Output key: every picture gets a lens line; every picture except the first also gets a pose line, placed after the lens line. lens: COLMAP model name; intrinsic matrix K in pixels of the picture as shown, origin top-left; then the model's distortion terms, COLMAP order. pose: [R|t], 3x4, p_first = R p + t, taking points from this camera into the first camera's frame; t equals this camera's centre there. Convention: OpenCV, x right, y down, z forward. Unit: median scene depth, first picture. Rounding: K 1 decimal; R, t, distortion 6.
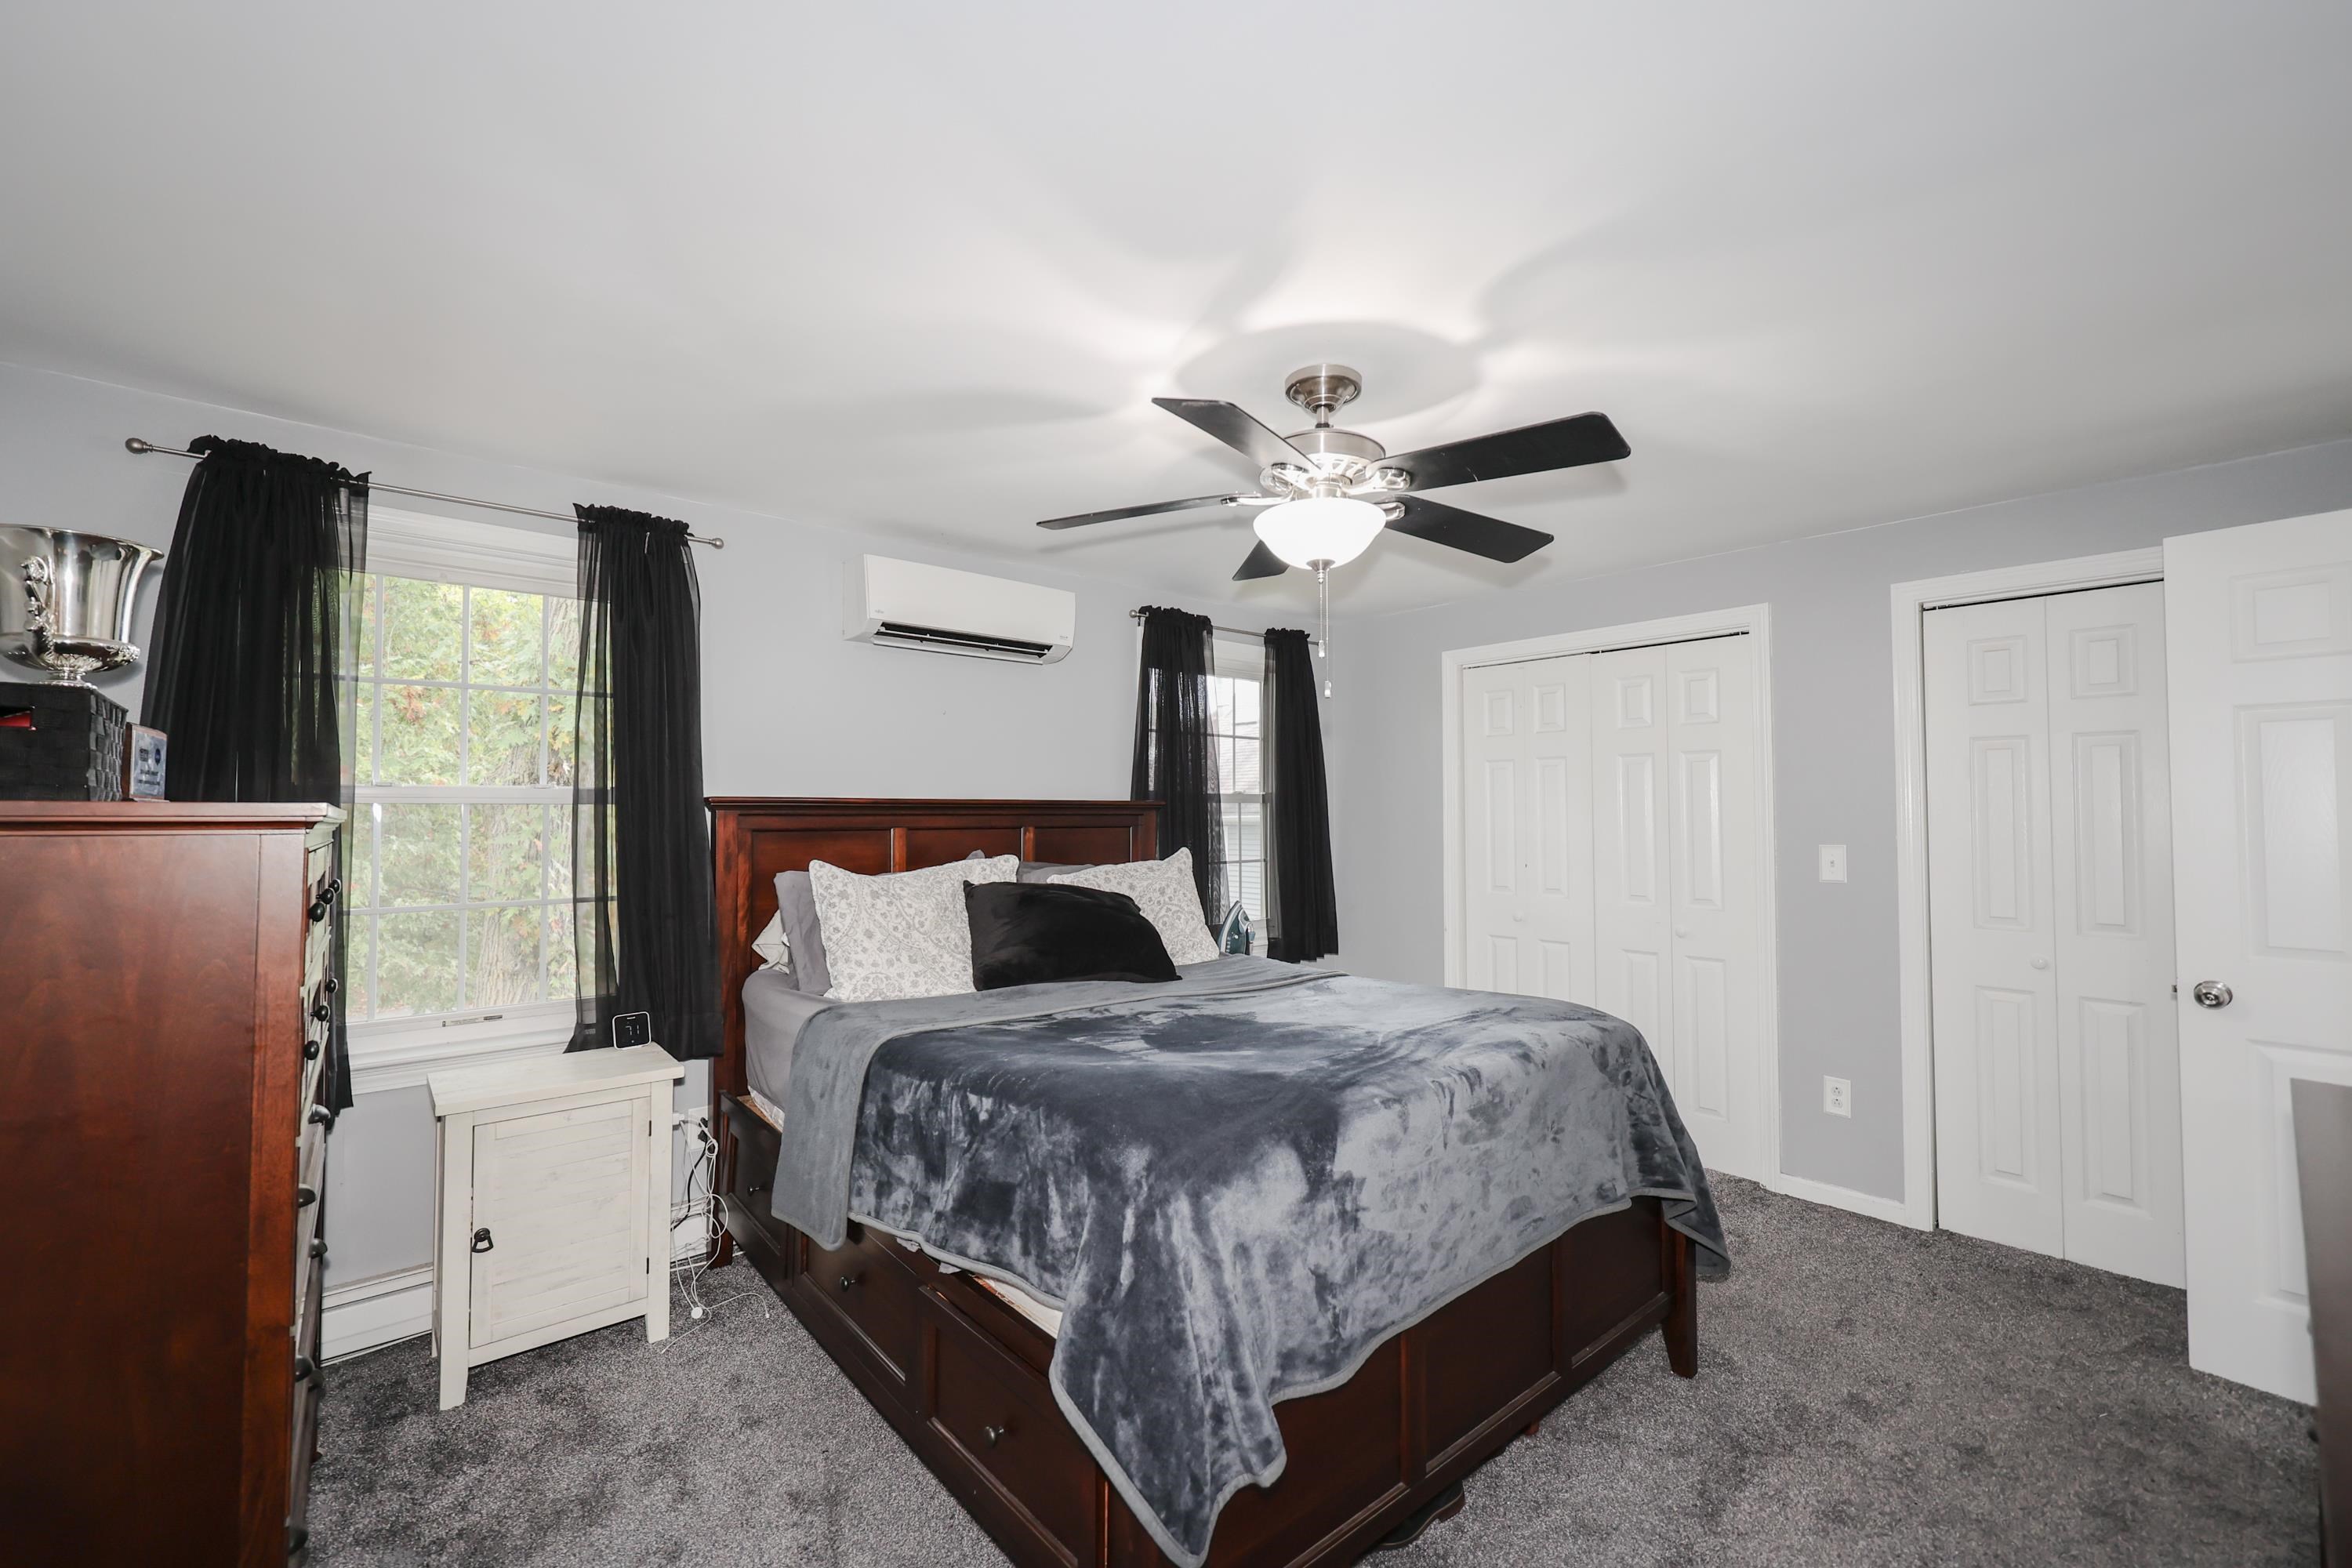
lens RADIAL K [[981.8, 0, 1164.0], [0, 981.8, 798.7], [0, 0, 1]] dist [-0.001217, -0.000030]
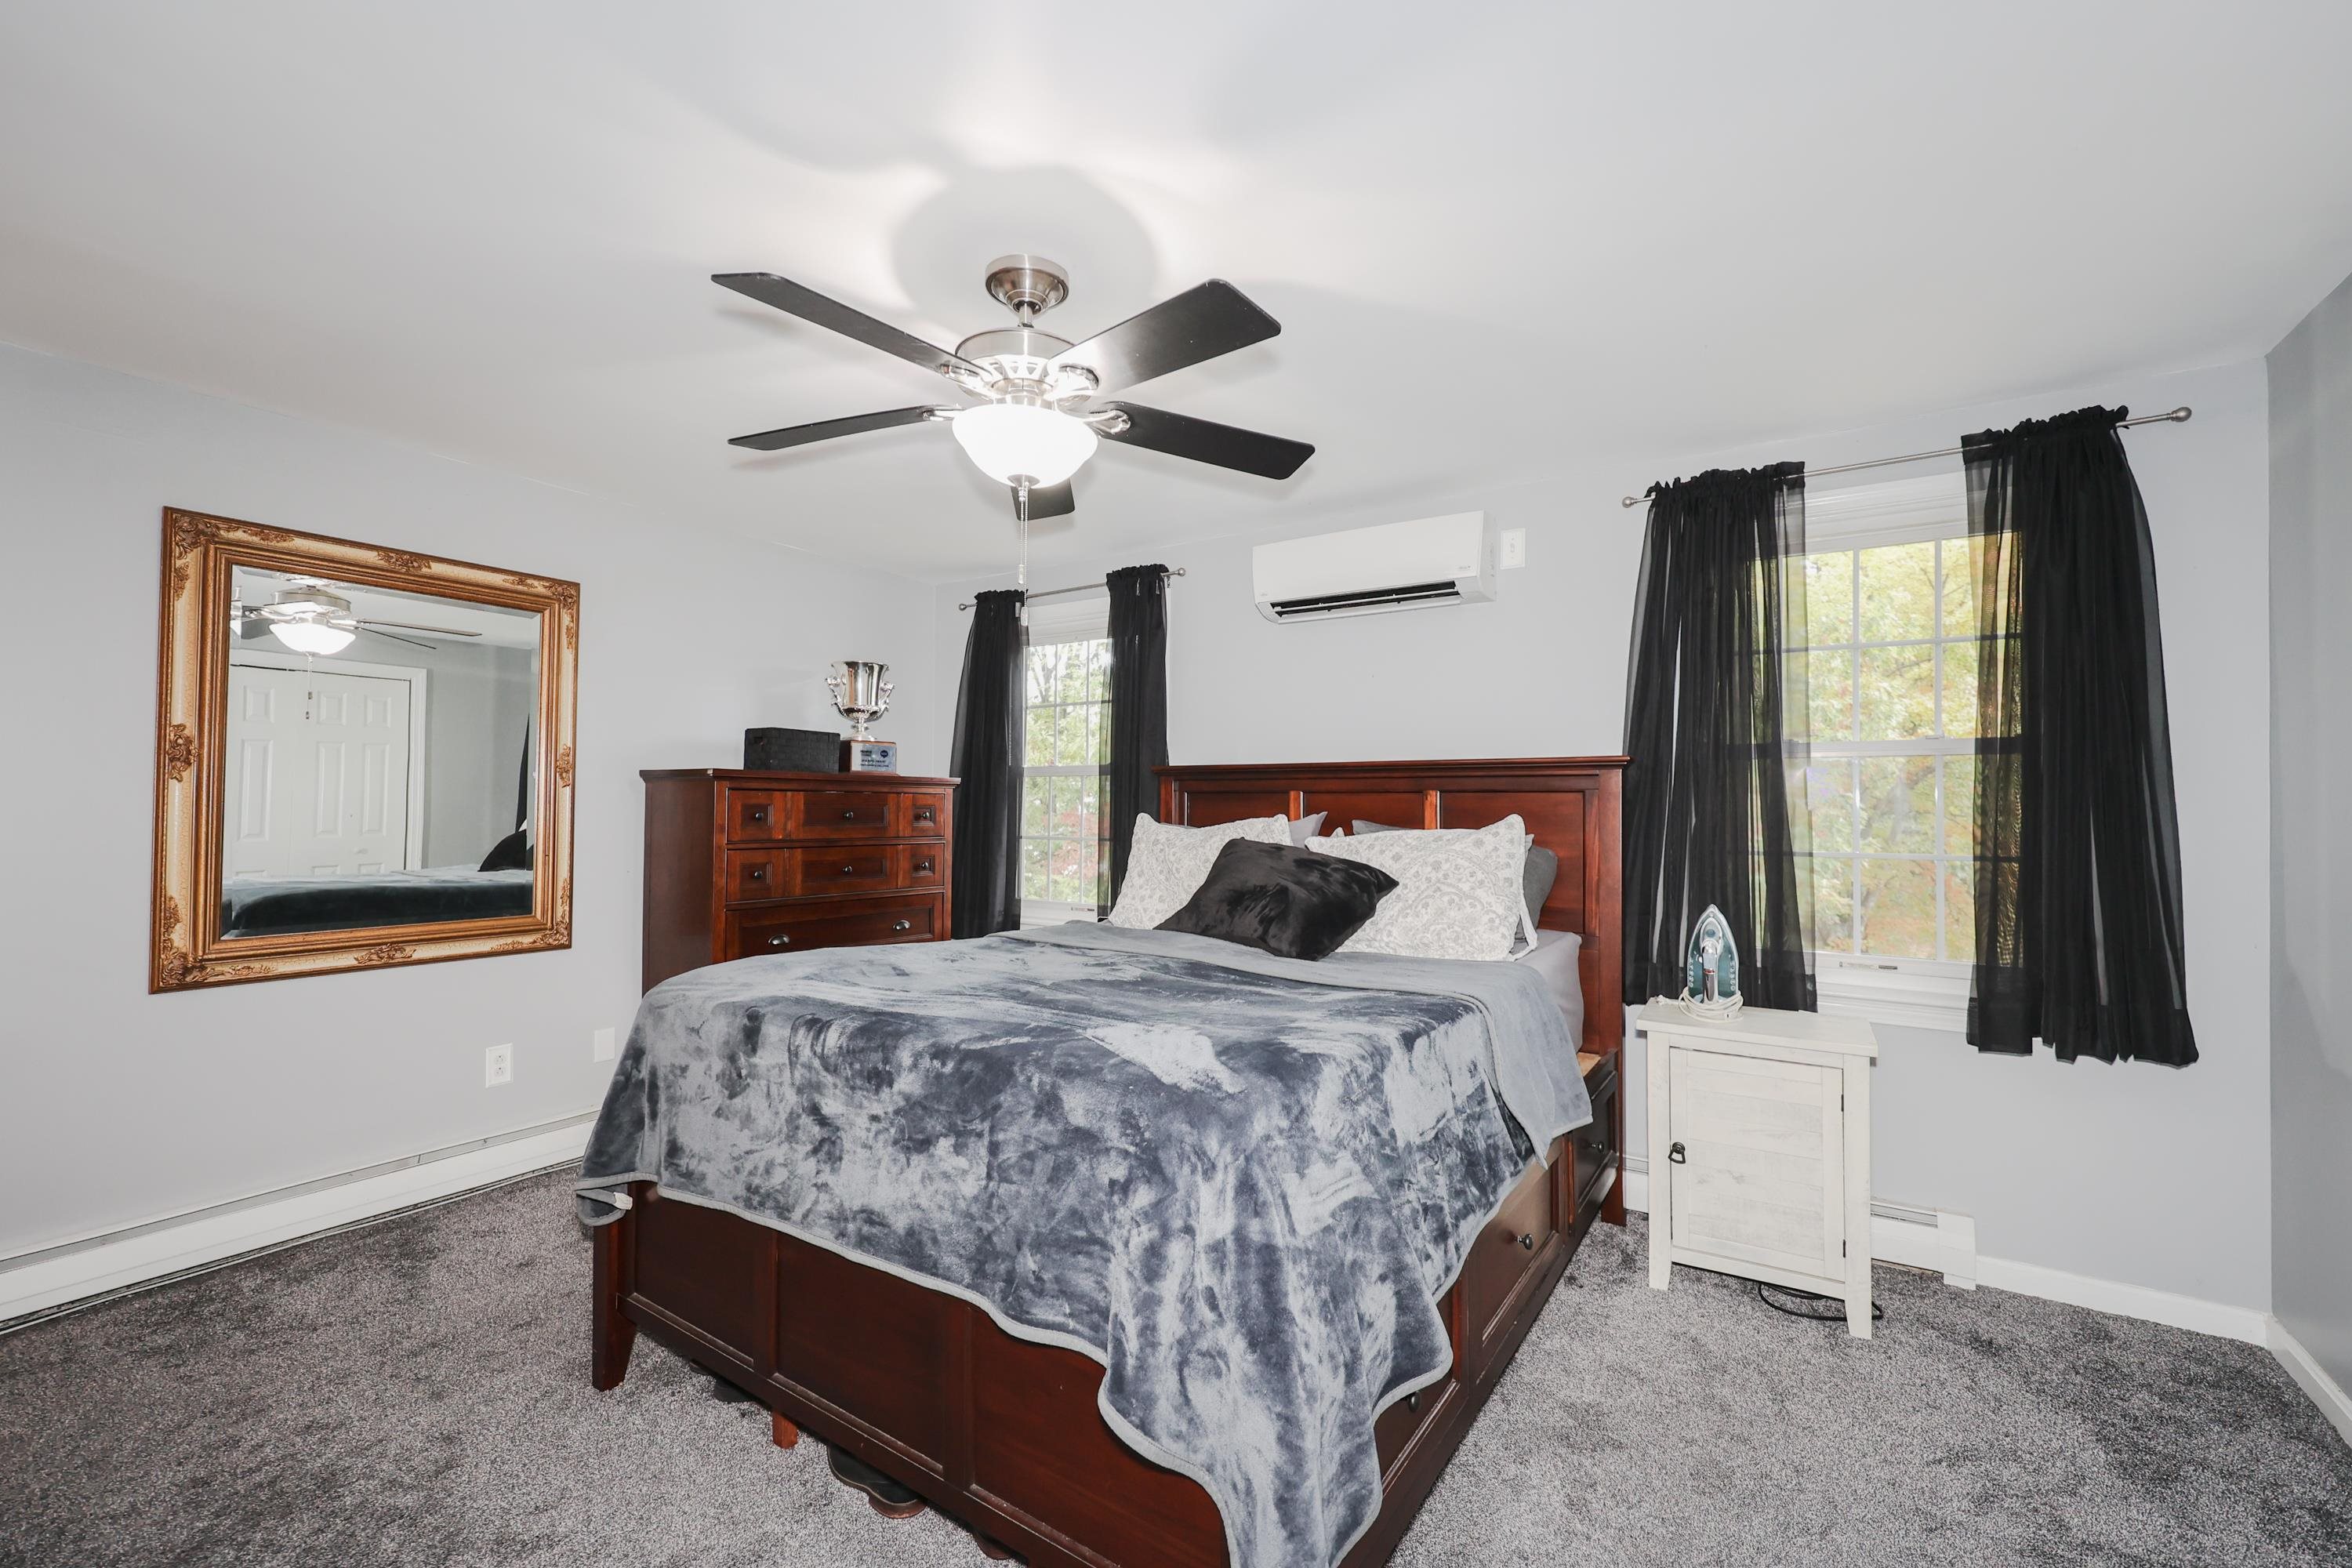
lens RADIAL K [[943.2, 0, 1180.4], [0, 943.2, 796.0], [0, 0, 1]] dist [0.002760, 0.000384]
pose [[0.269782, 0.017646, -0.962760, 0.490371], [0.022465, 0.999445, 0.024614, 0.001813], [0.962659, -0.028269, 0.269236, 0.438341]]
